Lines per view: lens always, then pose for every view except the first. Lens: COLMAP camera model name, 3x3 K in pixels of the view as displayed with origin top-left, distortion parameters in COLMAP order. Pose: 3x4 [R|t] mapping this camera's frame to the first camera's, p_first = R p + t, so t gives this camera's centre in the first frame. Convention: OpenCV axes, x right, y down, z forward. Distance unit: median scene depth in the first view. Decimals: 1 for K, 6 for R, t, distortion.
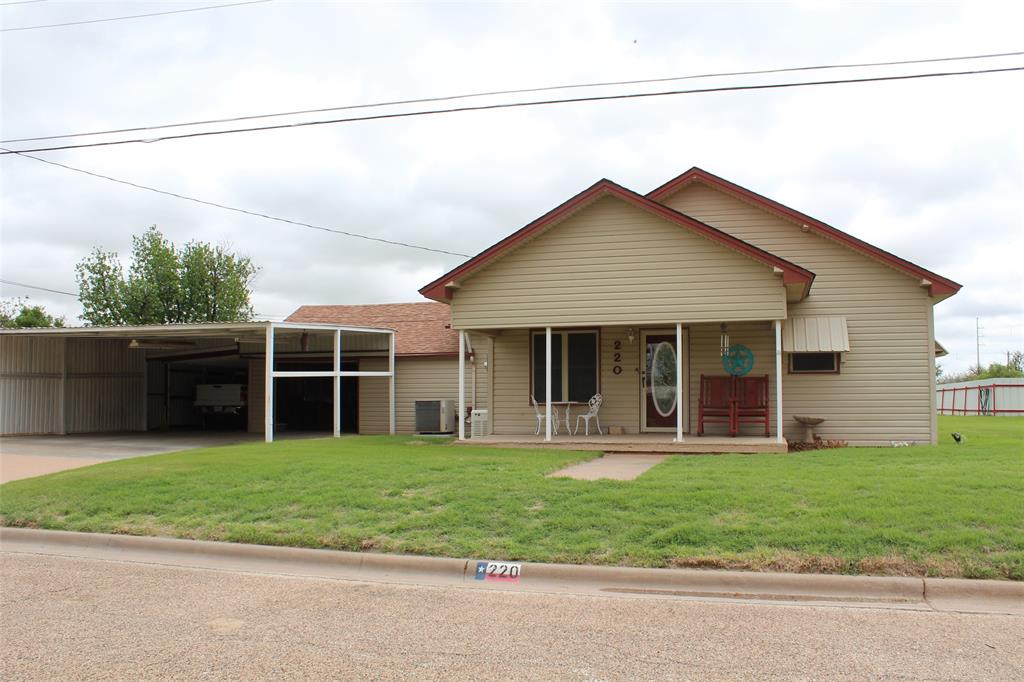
lens RADIAL K [[853.7, 0, 517.7], [0, 853.7, 348.1], [0, 0, 1]] dist [-0.157526, 0.119847]
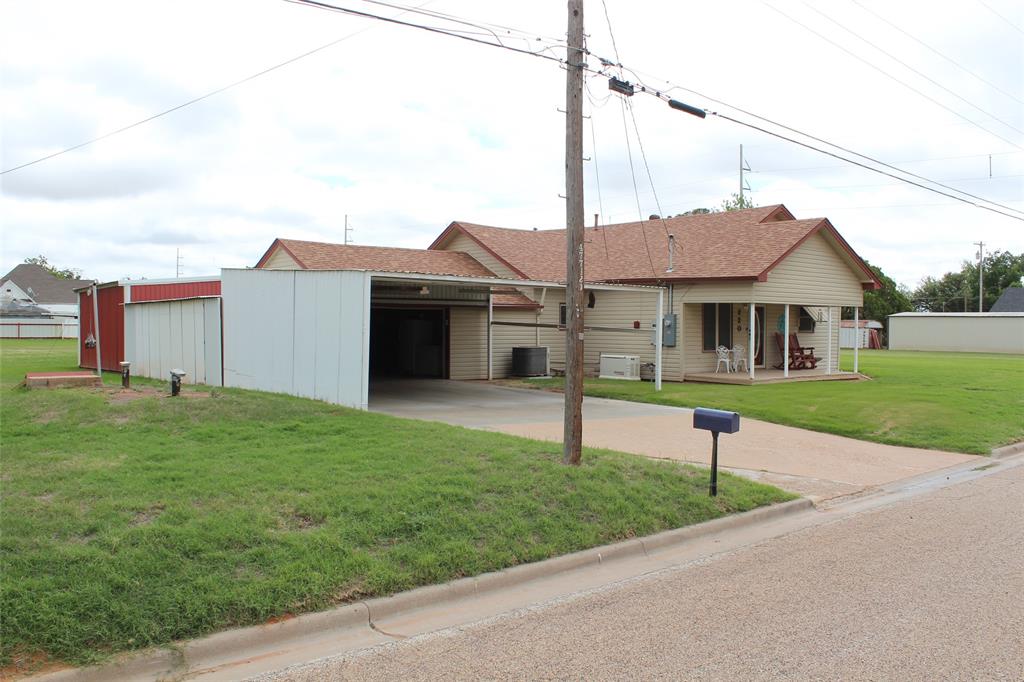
lens RADIAL K [[853.7, 0, 521.5], [0, 853.7, 340.8], [0, 0, 1]] dist [-0.157526, 0.119847]
pose [[0.565180, -0.009129, 0.824917, -1.350354], [-0.061236, 0.996716, 0.052985, -0.008680], [-0.822692, -0.080461, 0.562765, 0.470895]]
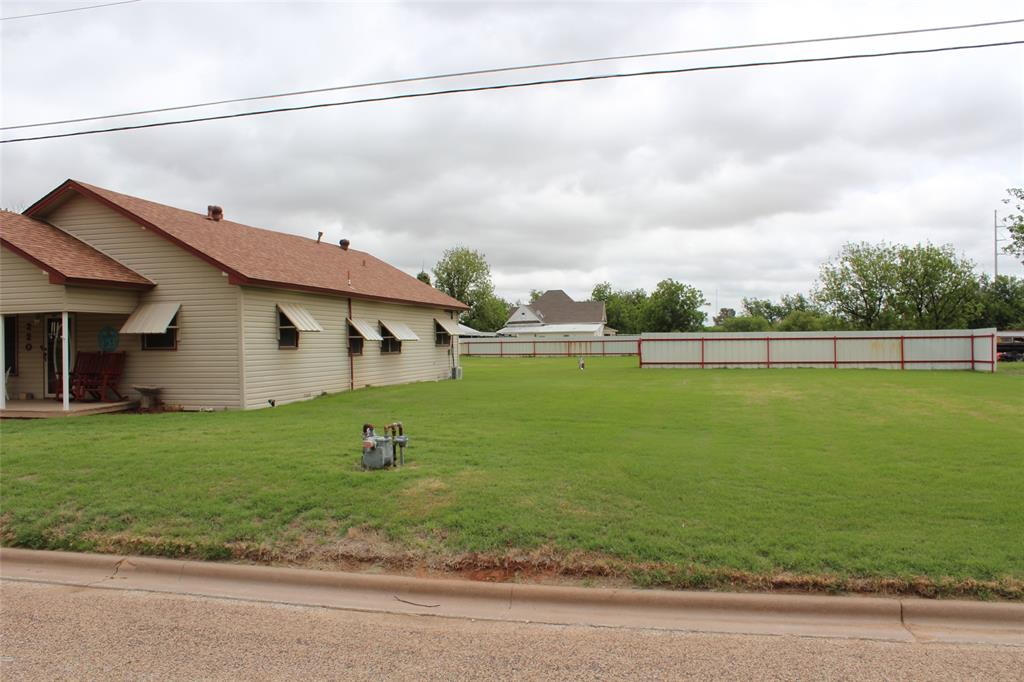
lens RADIAL K [[853.7, 0, 490.5], [0, 853.7, 343.5], [0, 0, 1]] dist [-0.157526, 0.119847]
pose [[0.999408, -0.014753, 0.031096, 0.744072], [0.012737, 0.997866, 0.064045, -0.046640], [-0.031974, -0.063611, 0.997462, -0.196066]]
